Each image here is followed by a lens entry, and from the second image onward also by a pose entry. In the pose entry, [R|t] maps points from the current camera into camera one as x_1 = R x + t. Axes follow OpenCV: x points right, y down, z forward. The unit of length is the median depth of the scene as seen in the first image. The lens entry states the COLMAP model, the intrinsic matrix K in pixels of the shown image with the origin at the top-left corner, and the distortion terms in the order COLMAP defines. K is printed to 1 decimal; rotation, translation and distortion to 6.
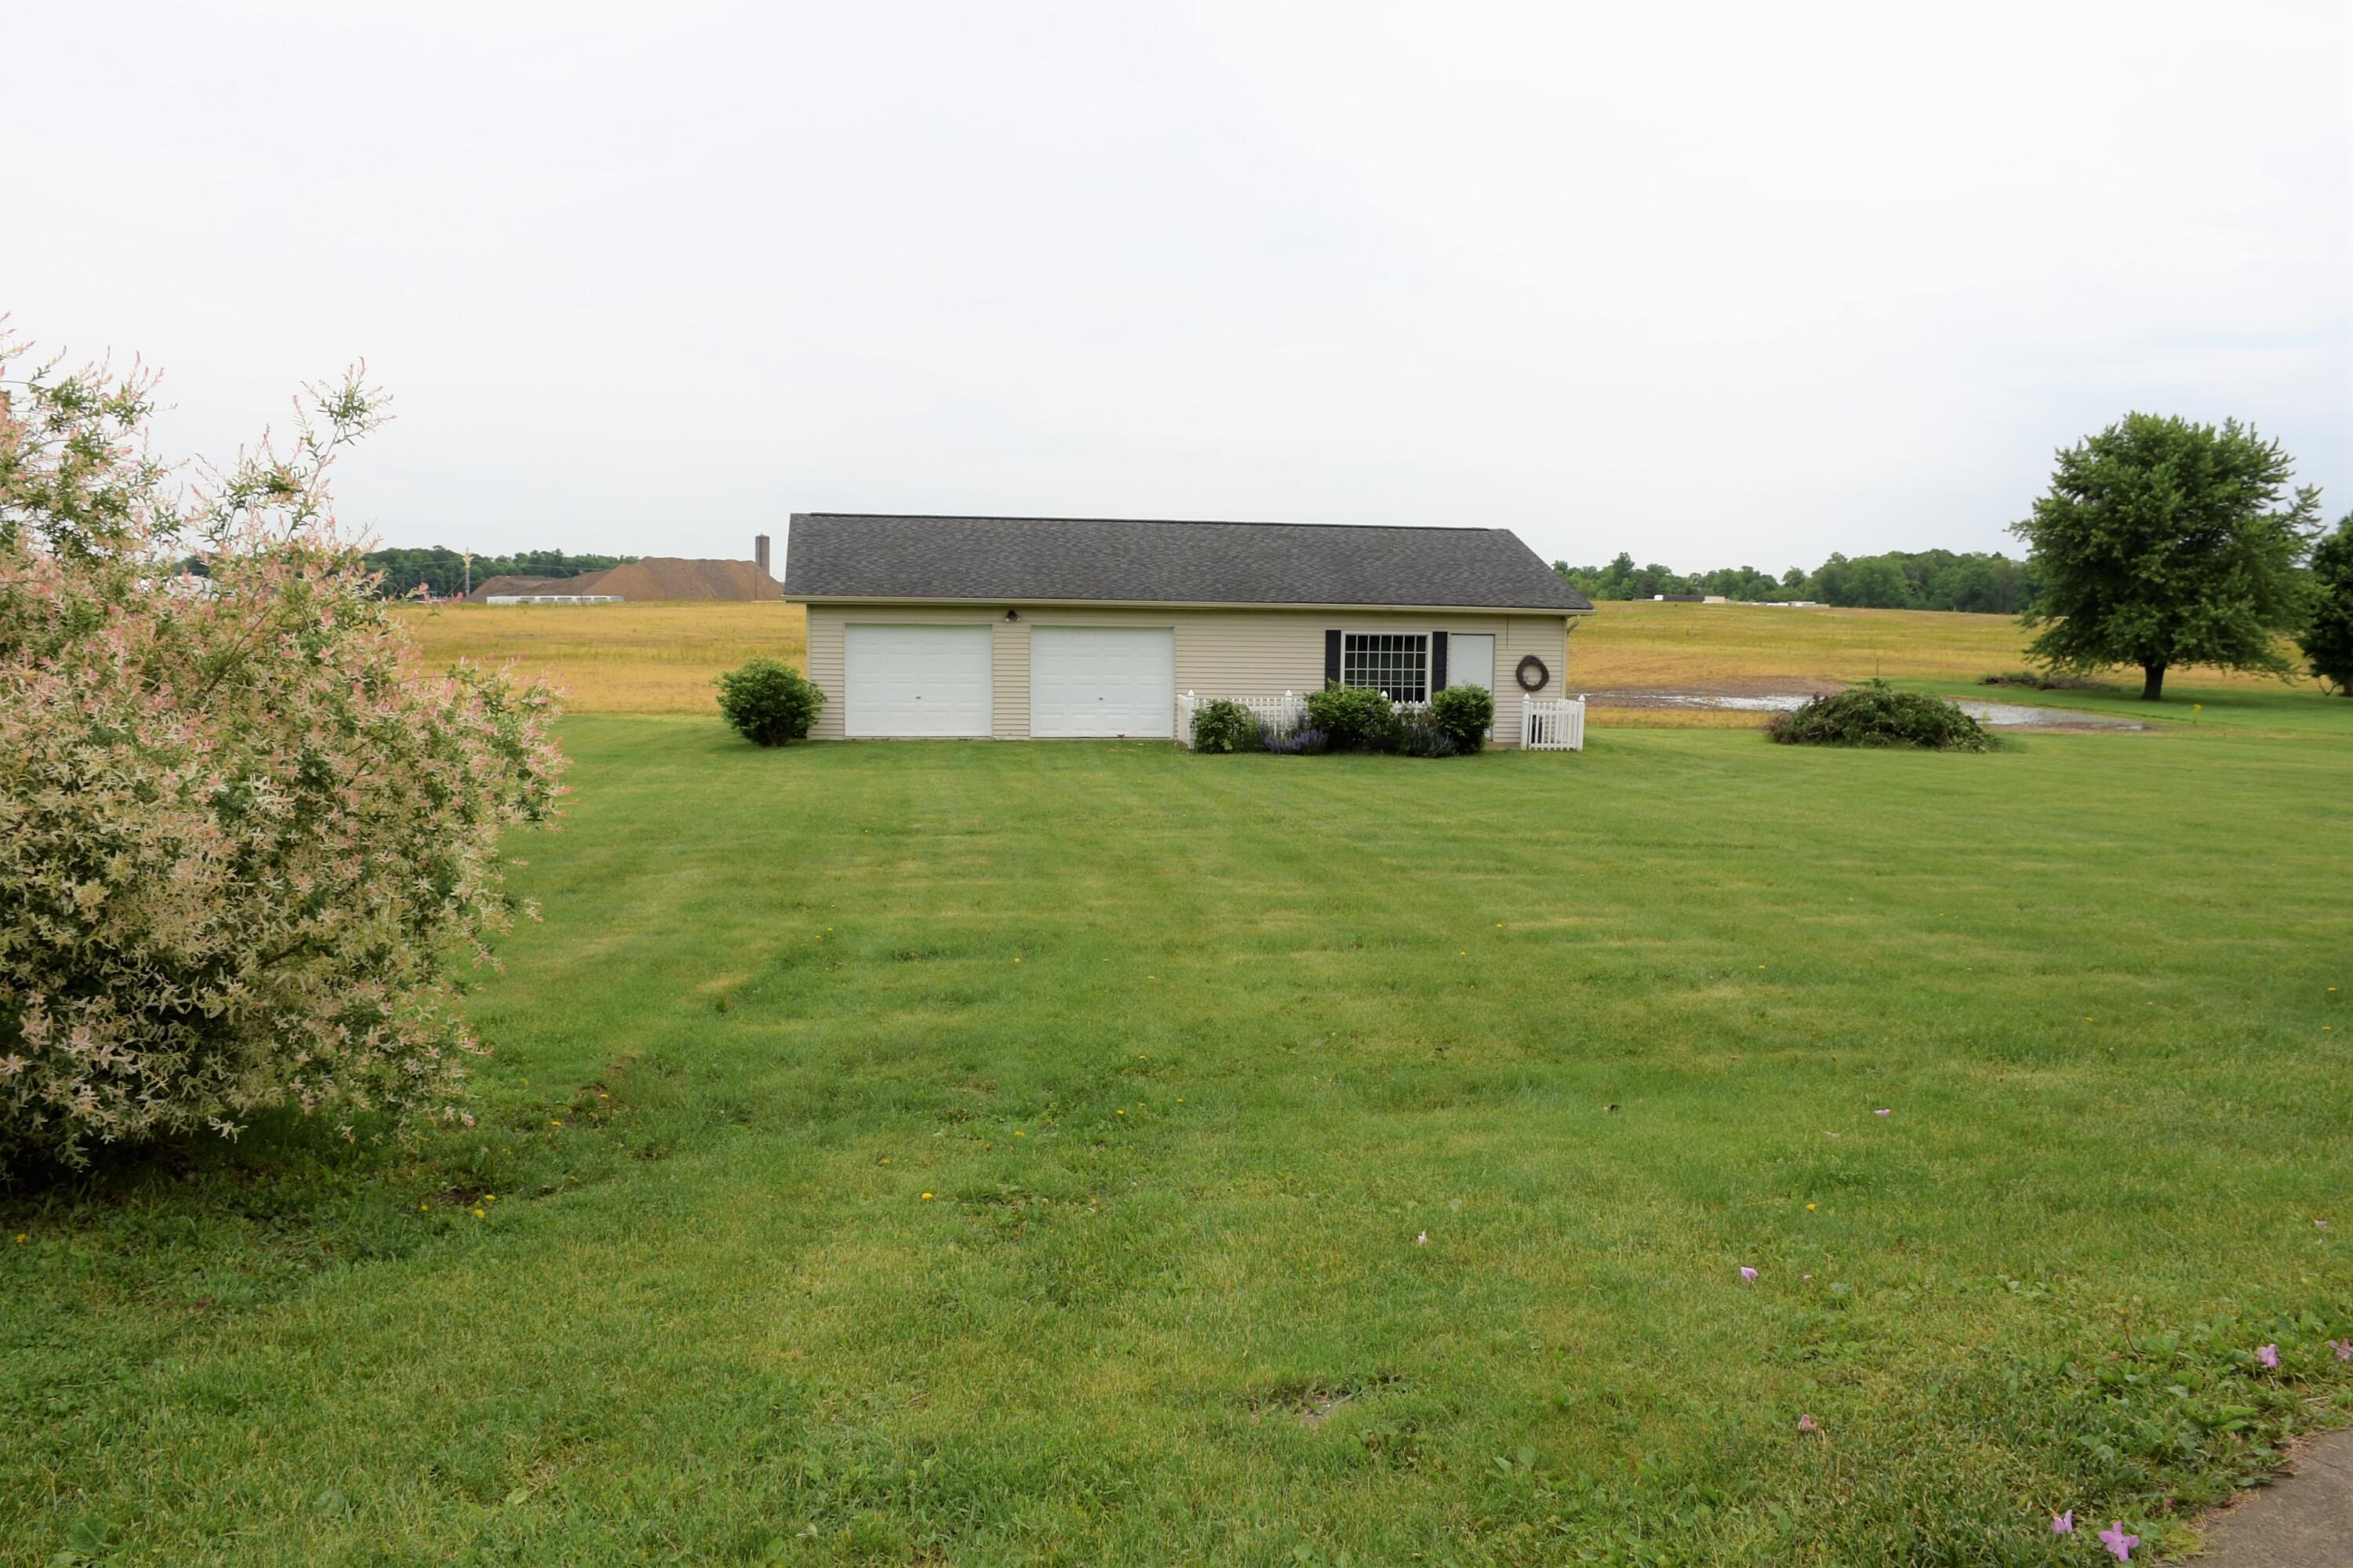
lens RADIAL K [[1850.4, 0, 1172.9], [0, 1850.4, 778.6], [0, 0, 1]] dist [-0.115360, 0.002016]
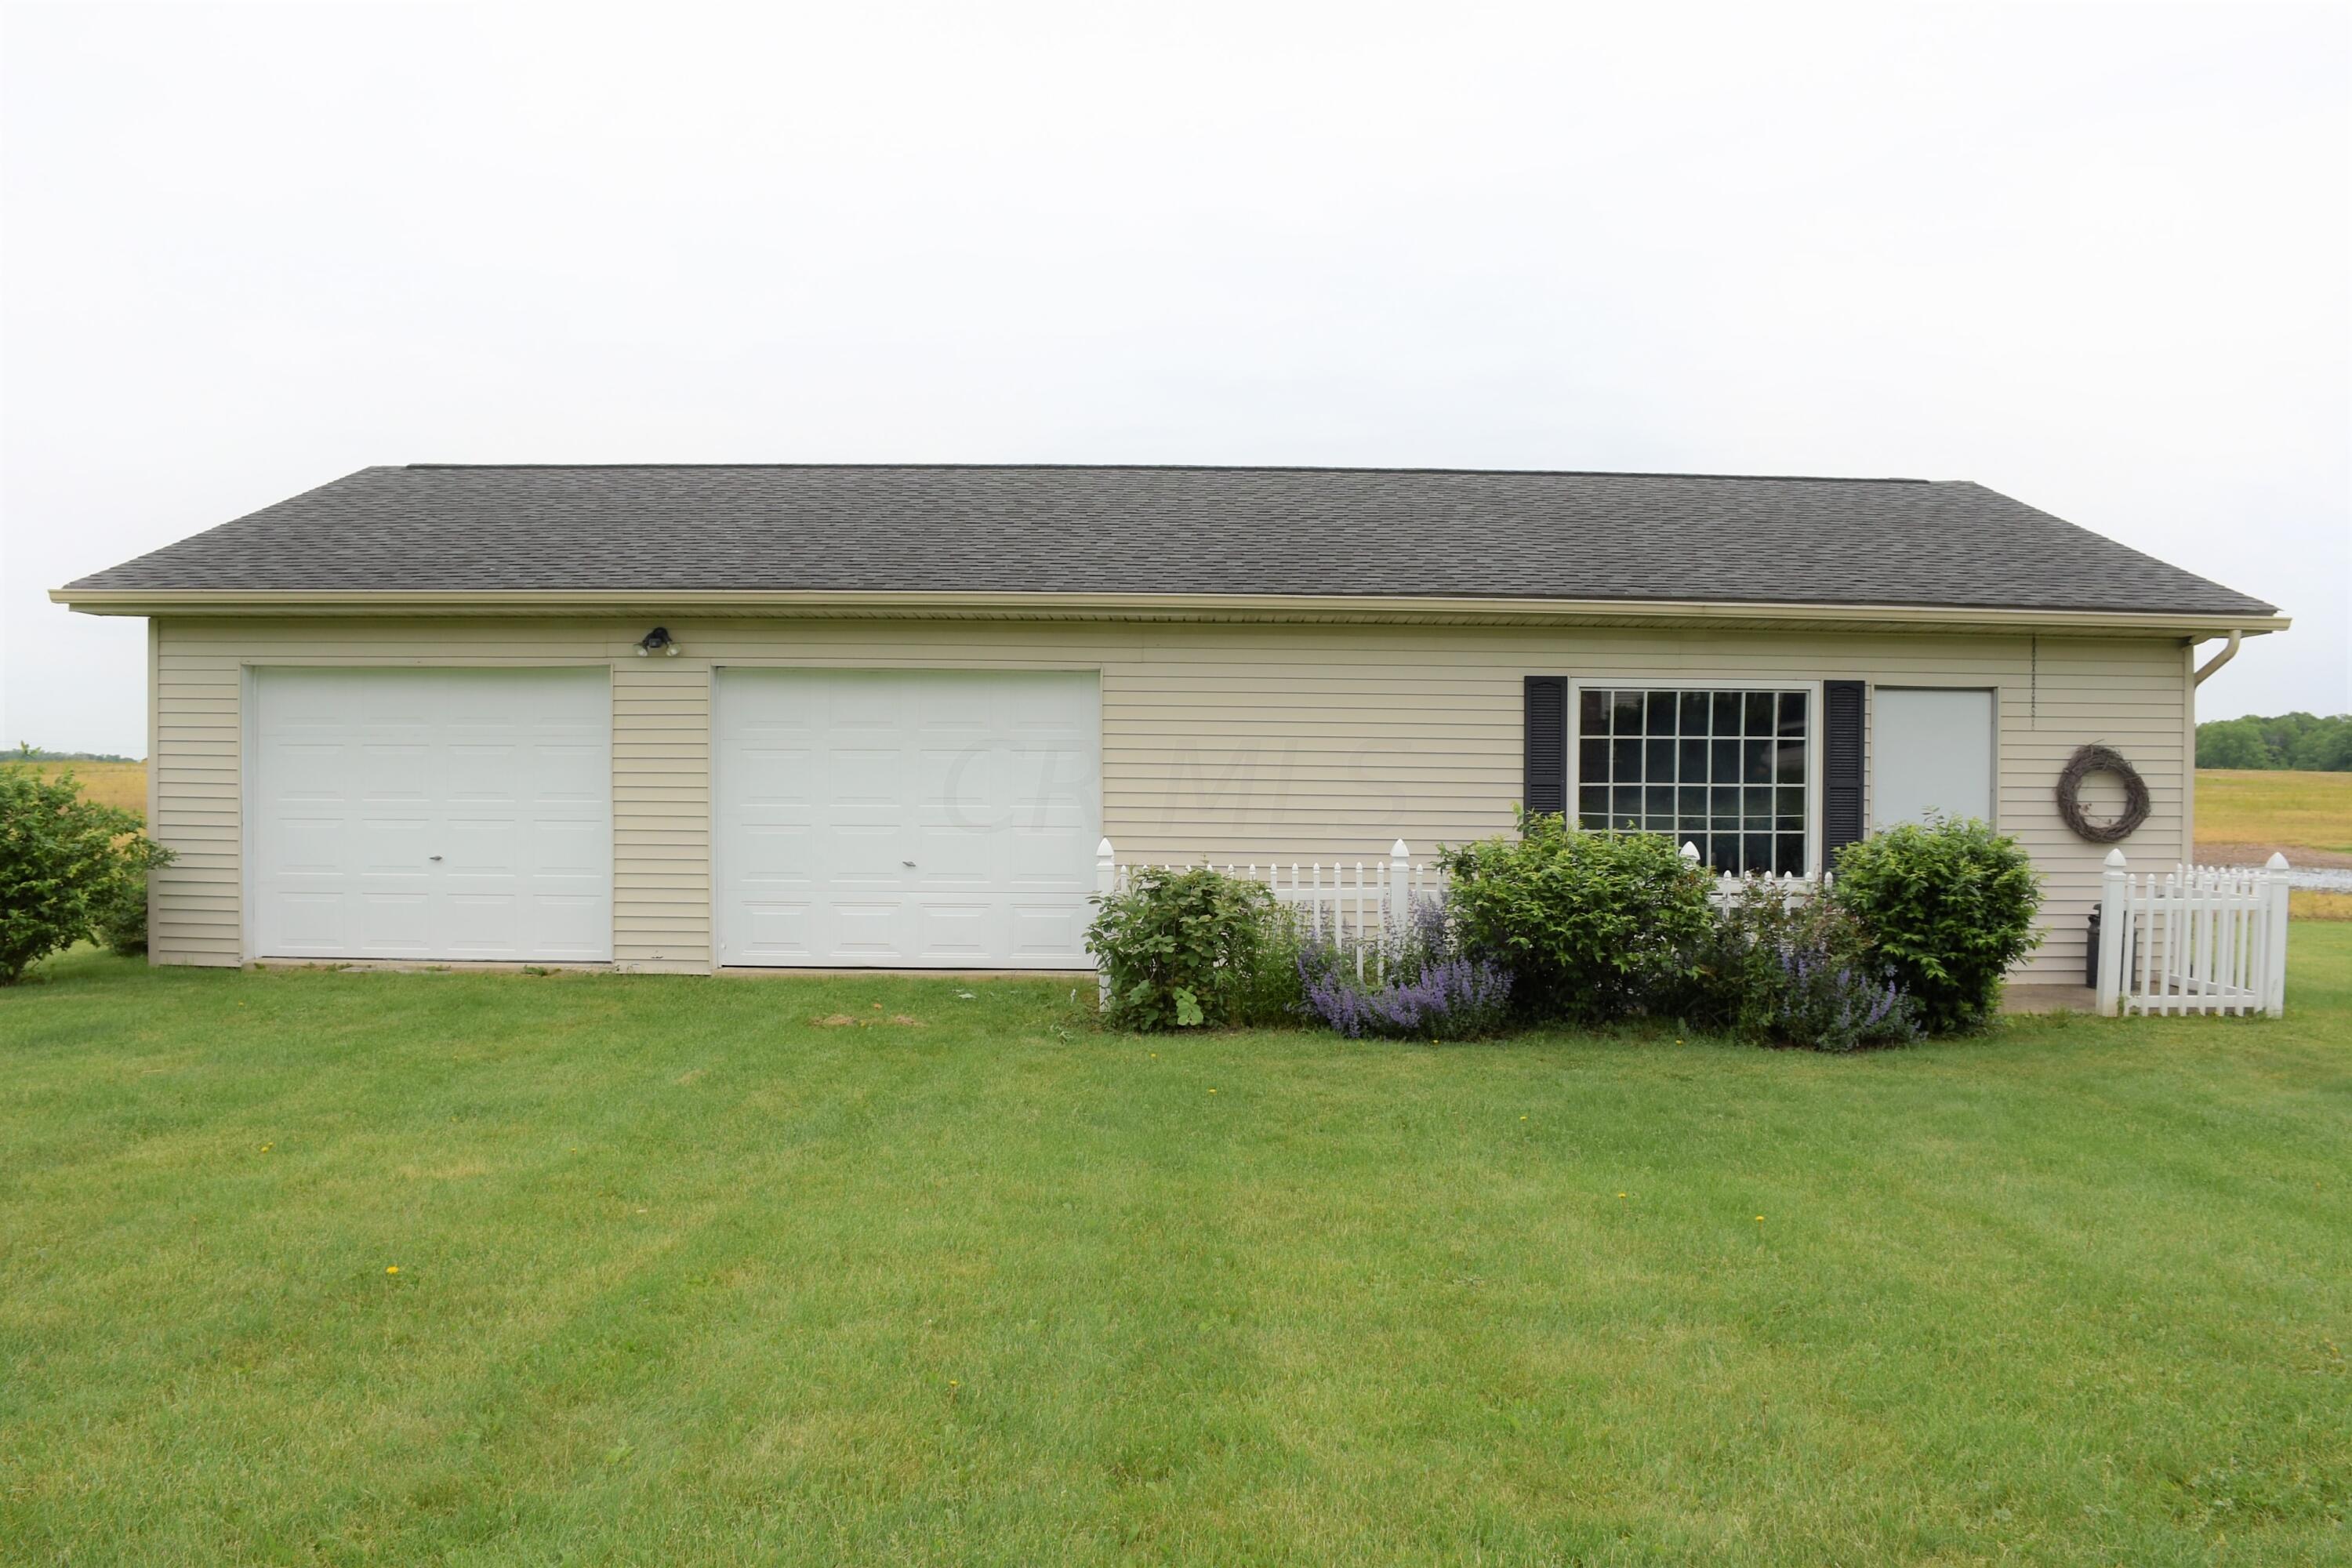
lens RADIAL K [[1849.6, 0, 1183.1], [0, 1849.6, 790.5], [0, 0, 1]] dist [-0.115360, 0.002016]
pose [[0.987208, -0.003936, -0.159390, 0.075150], [-0.010278, 0.996045, -0.088256, -0.025805], [0.159107, 0.088766, 0.983263, 0.643190]]
